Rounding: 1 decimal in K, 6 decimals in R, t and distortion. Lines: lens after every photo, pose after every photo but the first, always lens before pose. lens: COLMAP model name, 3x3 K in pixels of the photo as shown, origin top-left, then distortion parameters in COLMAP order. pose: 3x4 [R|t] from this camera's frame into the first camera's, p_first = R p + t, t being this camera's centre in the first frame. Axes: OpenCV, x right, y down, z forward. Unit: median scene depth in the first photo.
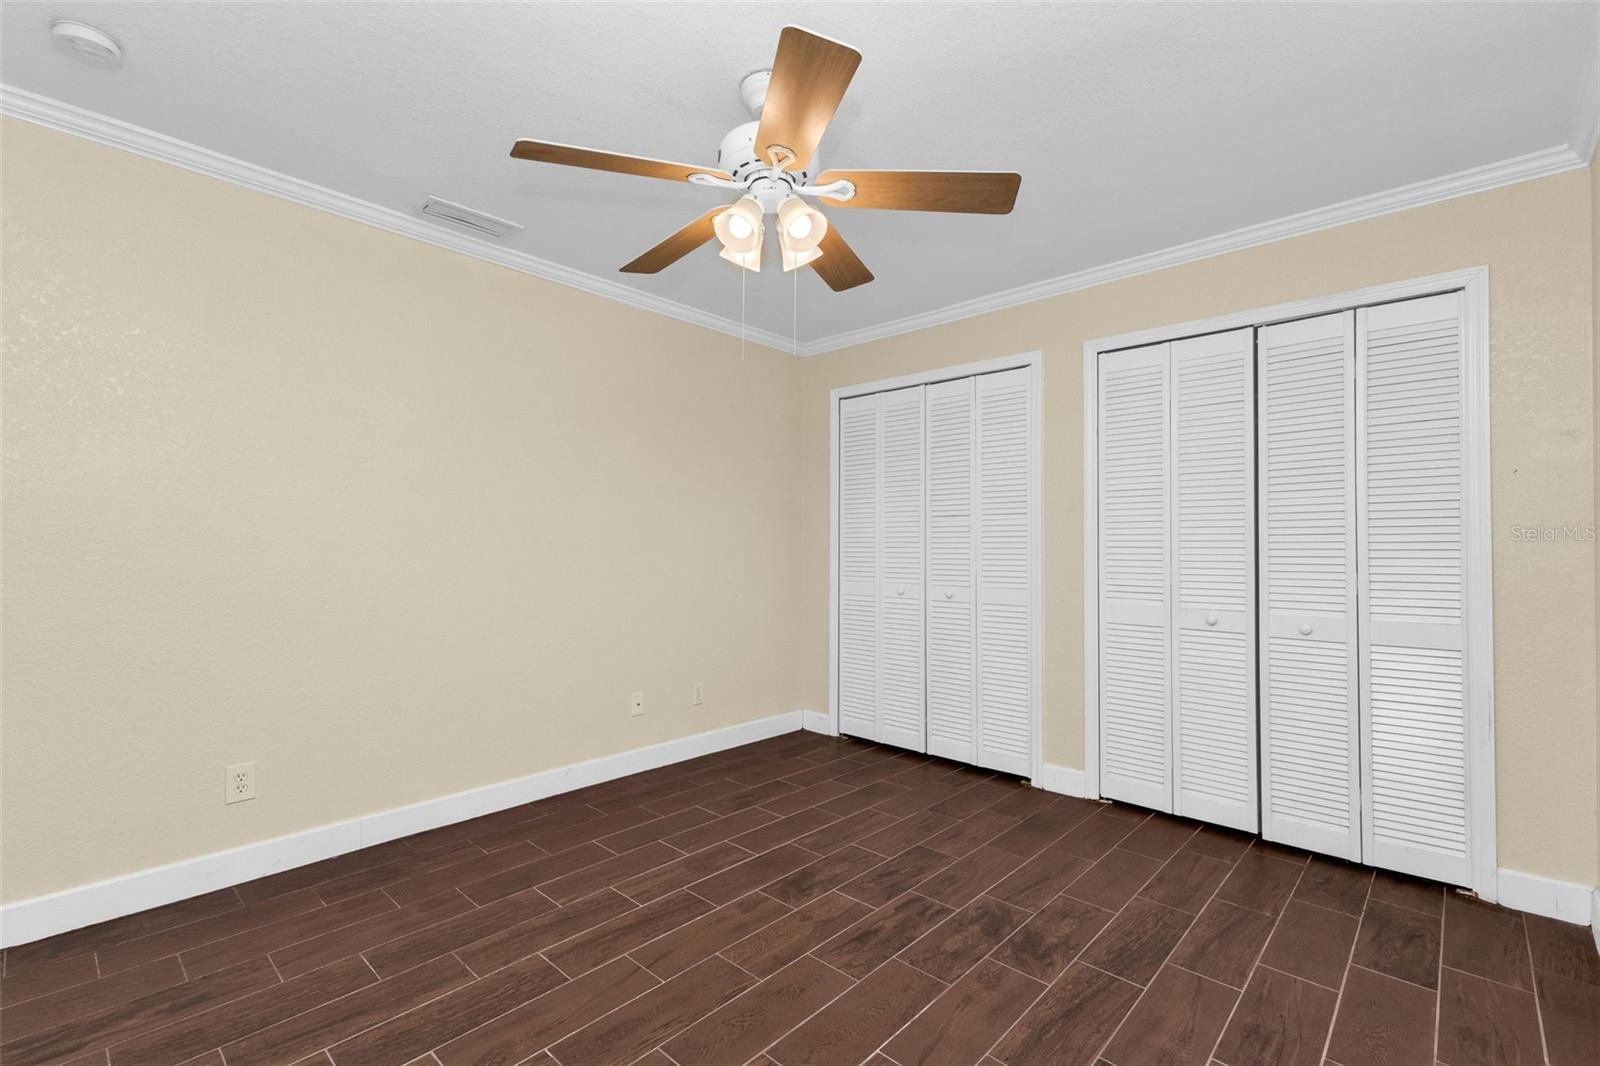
lens RADIAL K [[705.5, 0, 817.7], [0, 705.5, 524.9], [0, 0, 1]] dist [0.011468, -0.000288]
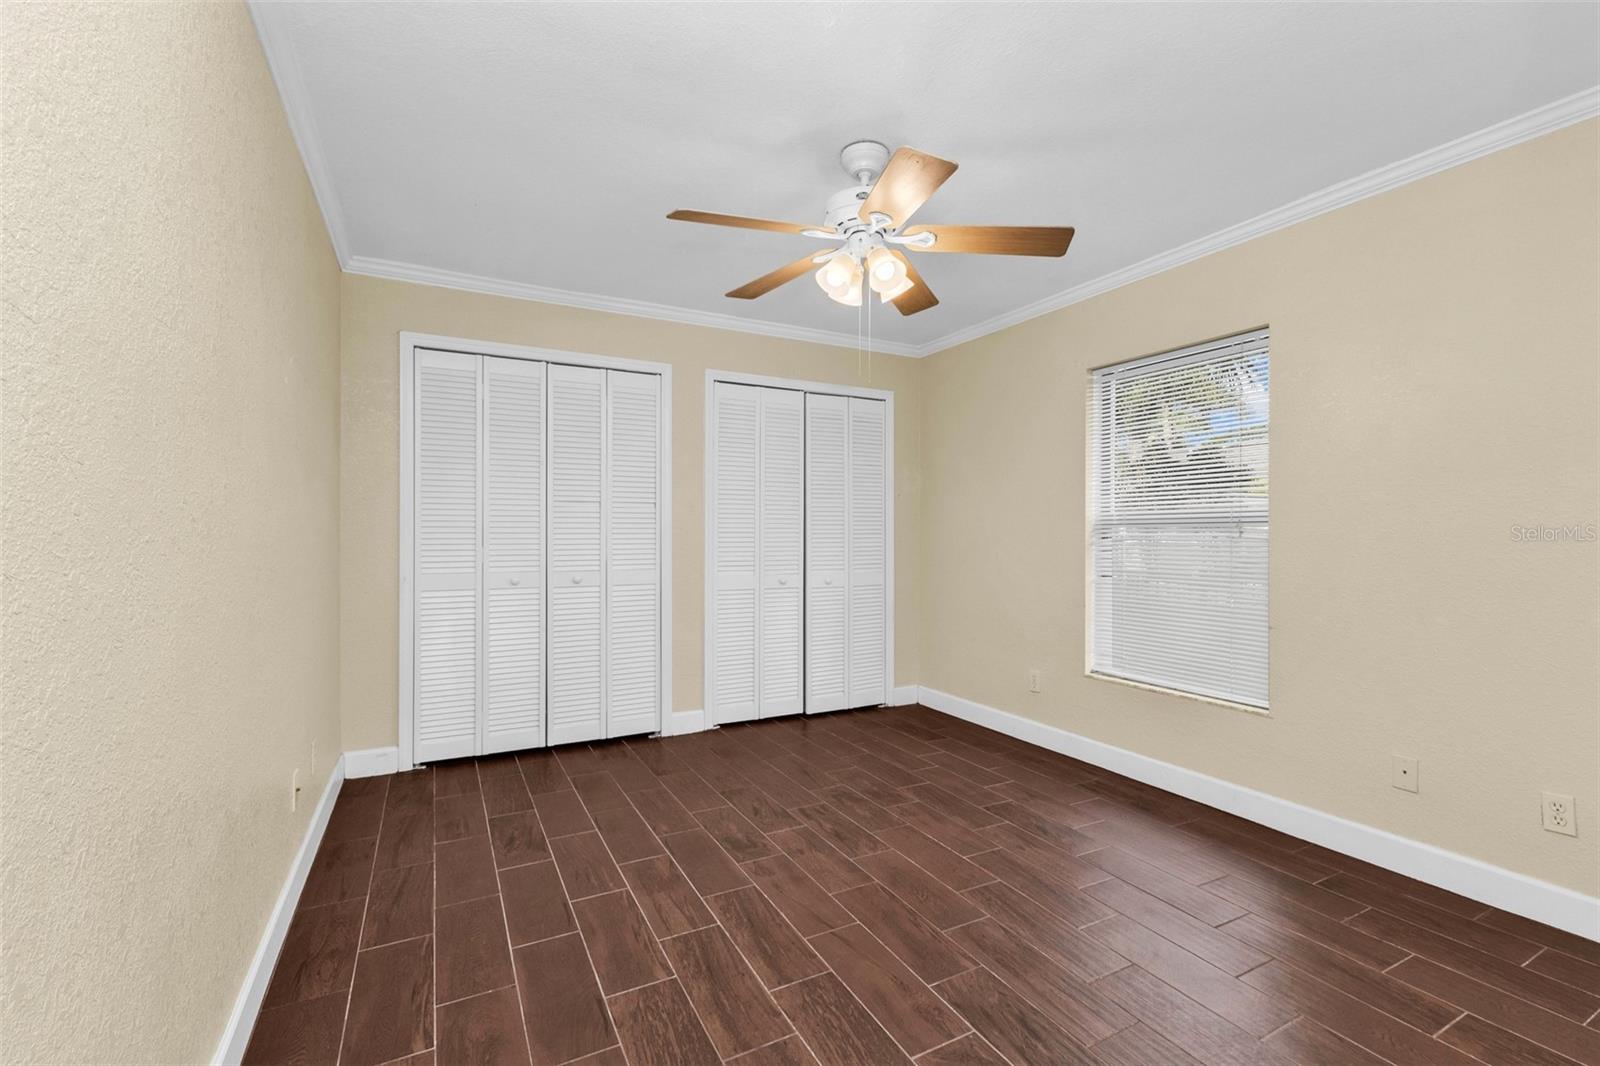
lens RADIAL K [[705.5, 0, 792.6], [0, 705.5, 545.6], [0, 0, 1]] dist [0.011468, -0.000288]
pose [[0.337171, -0.020898, 0.941211, -0.960866], [-0.032464, 0.998901, 0.033809, 0.005985], [-0.940883, -0.041955, 0.336122, 0.547822]]
